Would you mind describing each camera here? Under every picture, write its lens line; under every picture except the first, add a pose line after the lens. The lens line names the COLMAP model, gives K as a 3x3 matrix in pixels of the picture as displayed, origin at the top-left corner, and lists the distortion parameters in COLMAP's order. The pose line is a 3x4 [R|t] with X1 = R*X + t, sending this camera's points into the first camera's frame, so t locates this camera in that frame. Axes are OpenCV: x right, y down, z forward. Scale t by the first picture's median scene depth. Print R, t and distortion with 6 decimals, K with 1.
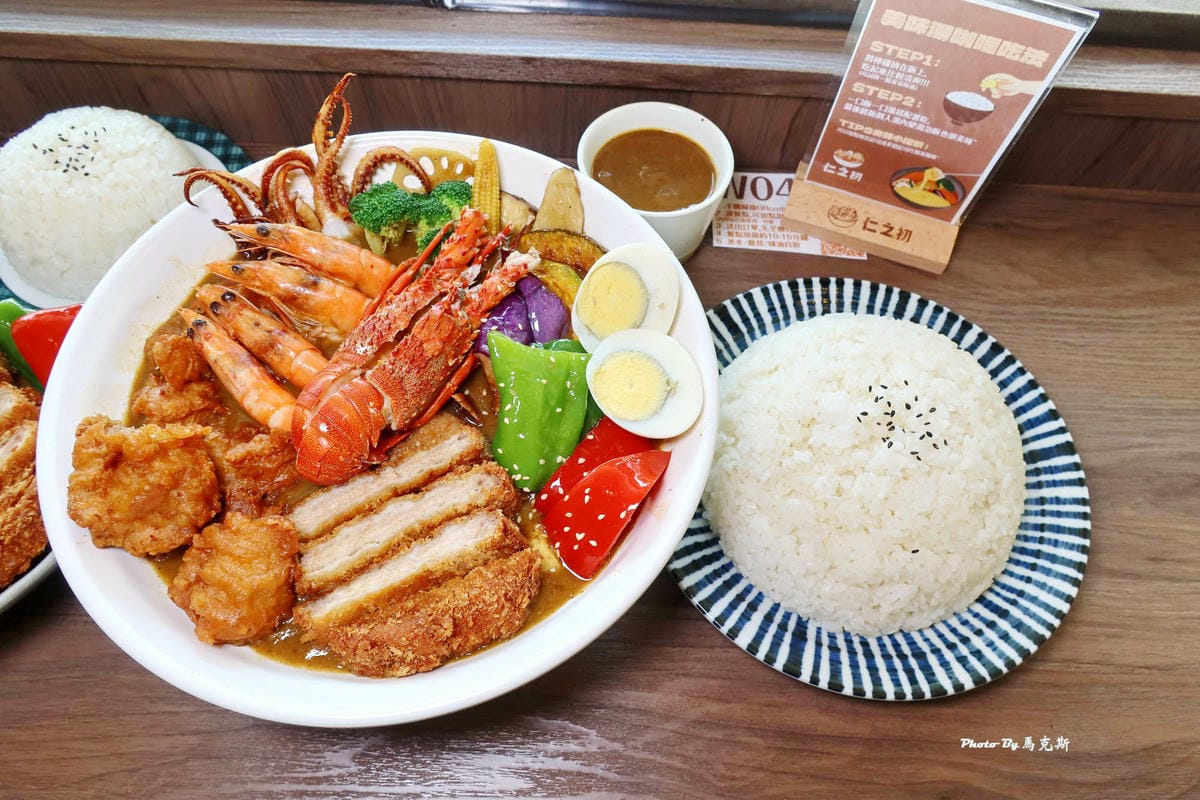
lens RADIAL K [[830.1, 0, 596.9], [0, 830.1, 395.0], [0, 0, 1]] dist [0.001124, -0.004357]
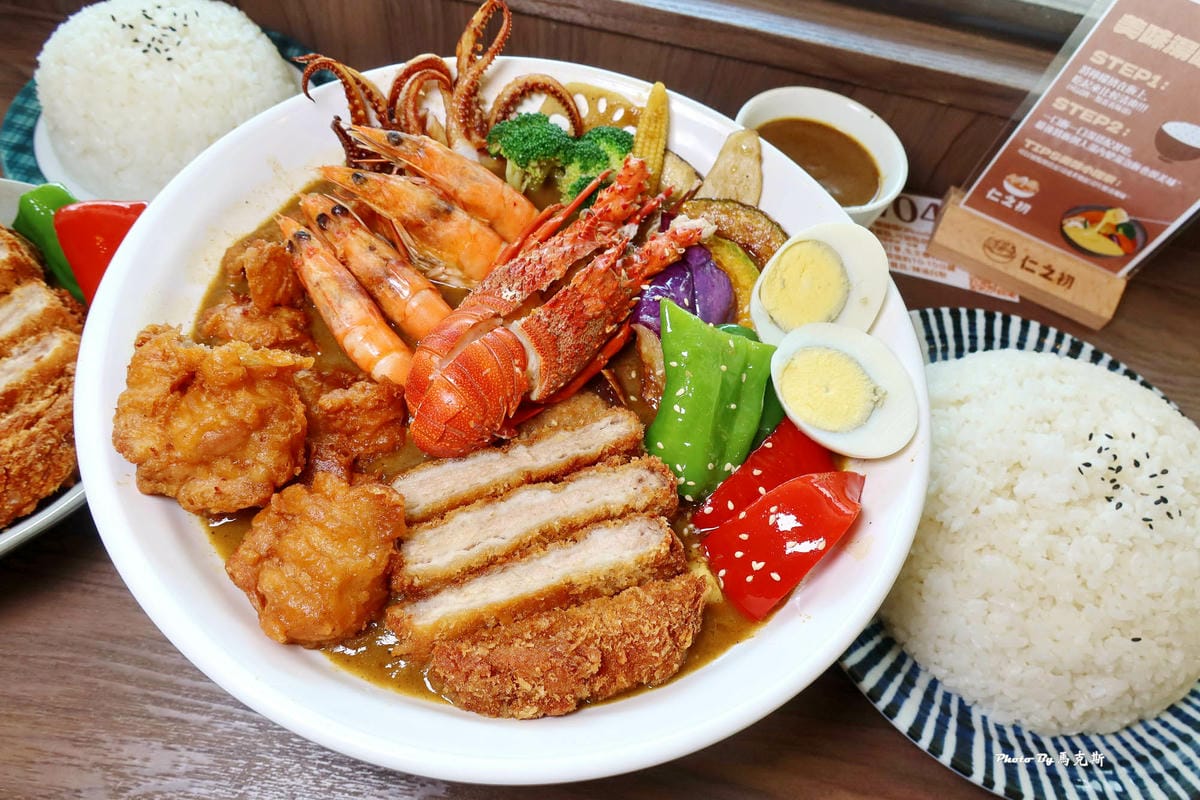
lens RADIAL K [[824.3, 0, 599.5], [0, 824.3, 395.5], [0, 0, 1]] dist [-0.004977, -0.002837]
pose [[0.989190, 0.142548, 0.034407, -0.183218], [-0.140656, 0.988678, -0.052257, 0.061256], [-0.041466, 0.046852, 0.998041, 0.185021]]
